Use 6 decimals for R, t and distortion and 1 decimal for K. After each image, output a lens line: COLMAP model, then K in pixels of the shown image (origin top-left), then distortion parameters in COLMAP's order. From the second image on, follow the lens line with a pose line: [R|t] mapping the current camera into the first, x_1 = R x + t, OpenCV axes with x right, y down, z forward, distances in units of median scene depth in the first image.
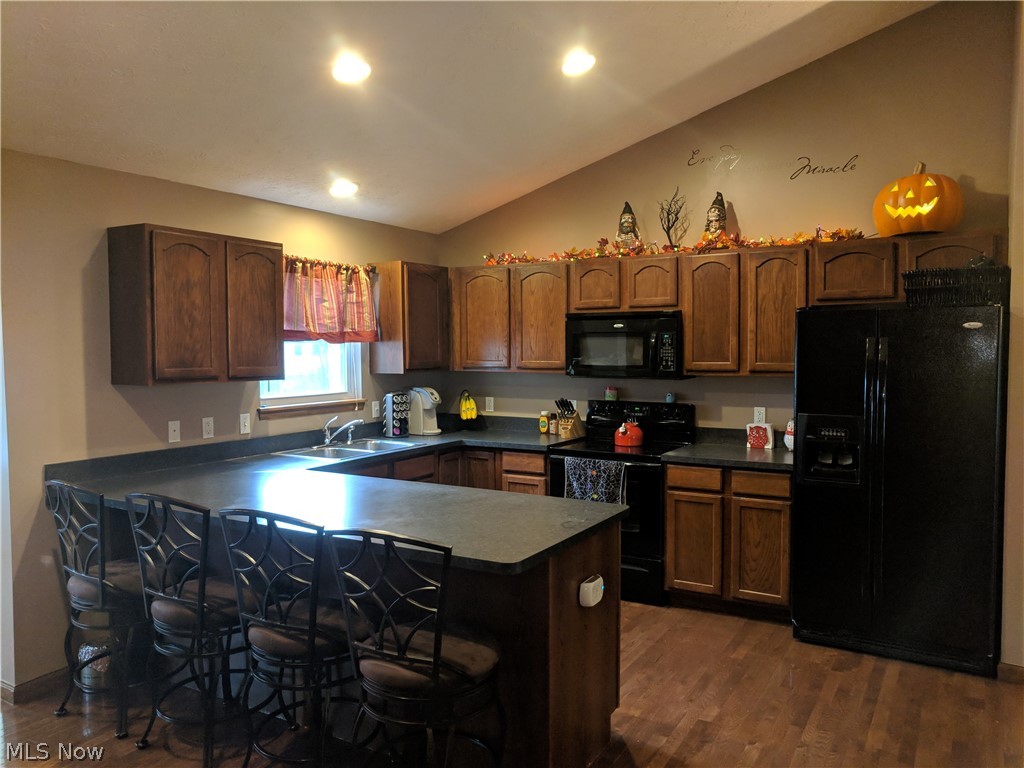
lens RADIAL K [[762.8, 0, 511.0], [0, 762.8, 387.1], [0, 0, 1]] dist [-0.000771, 0.008152]
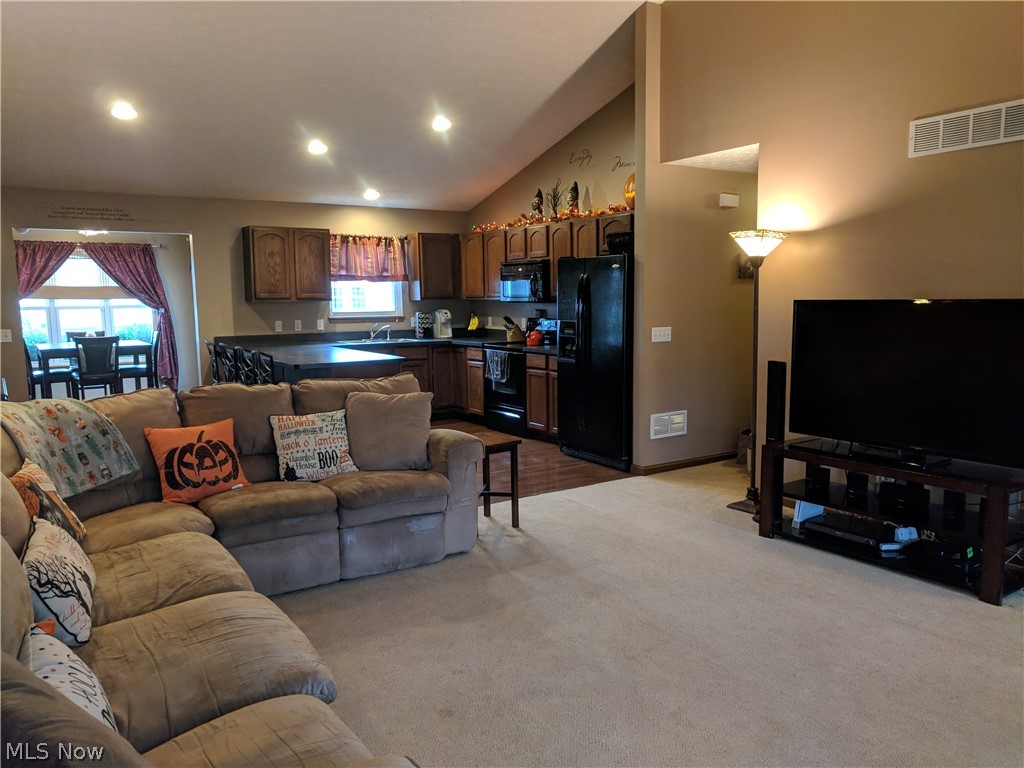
lens RADIAL K [[762.8, 0, 514.2], [0, 762.8, 389.9], [0, 0, 1]] dist [-0.000771, 0.008152]
pose [[0.906202, 0.050207, -0.419853, 0.838860], [-0.018442, 0.996674, 0.079379, 0.046697], [0.422442, -0.064190, 0.904114, -0.493869]]
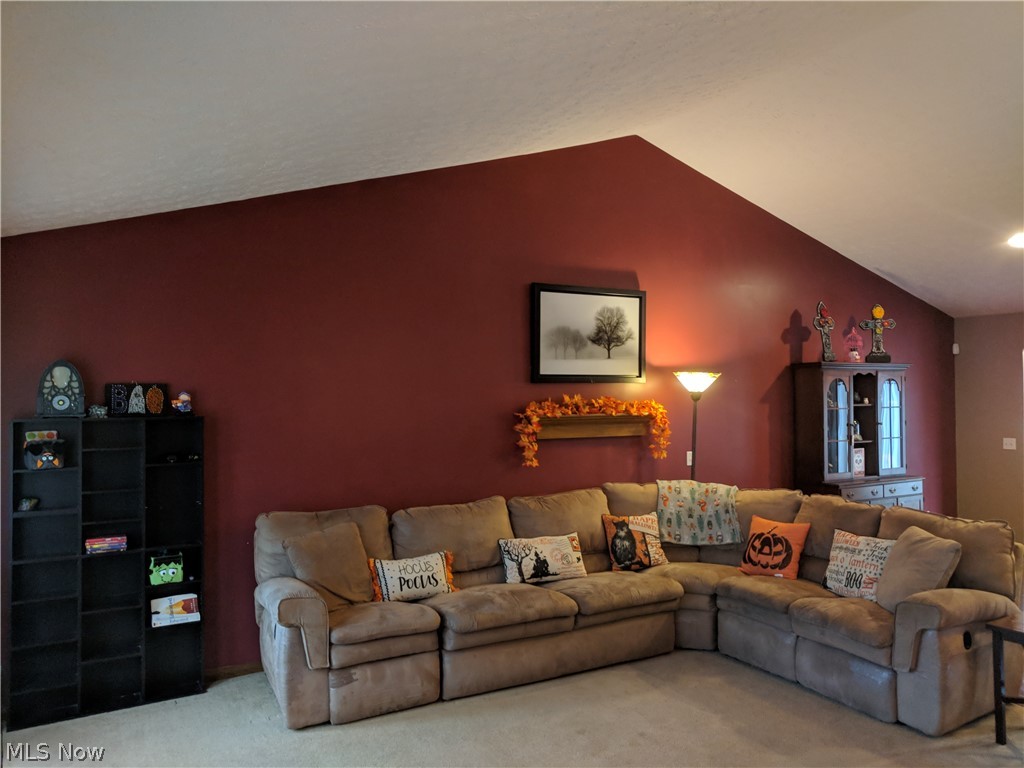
lens RADIAL K [[762.8, 0, 509.2], [0, 762.8, 384.1], [0, 0, 1]] dist [-0.000771, 0.008152]
pose [[-0.493908, -0.001611, -0.869512, 1.764064], [-0.033761, 0.999280, 0.017326, -0.130347], [0.868858, 0.037913, -0.493607, 1.099761]]
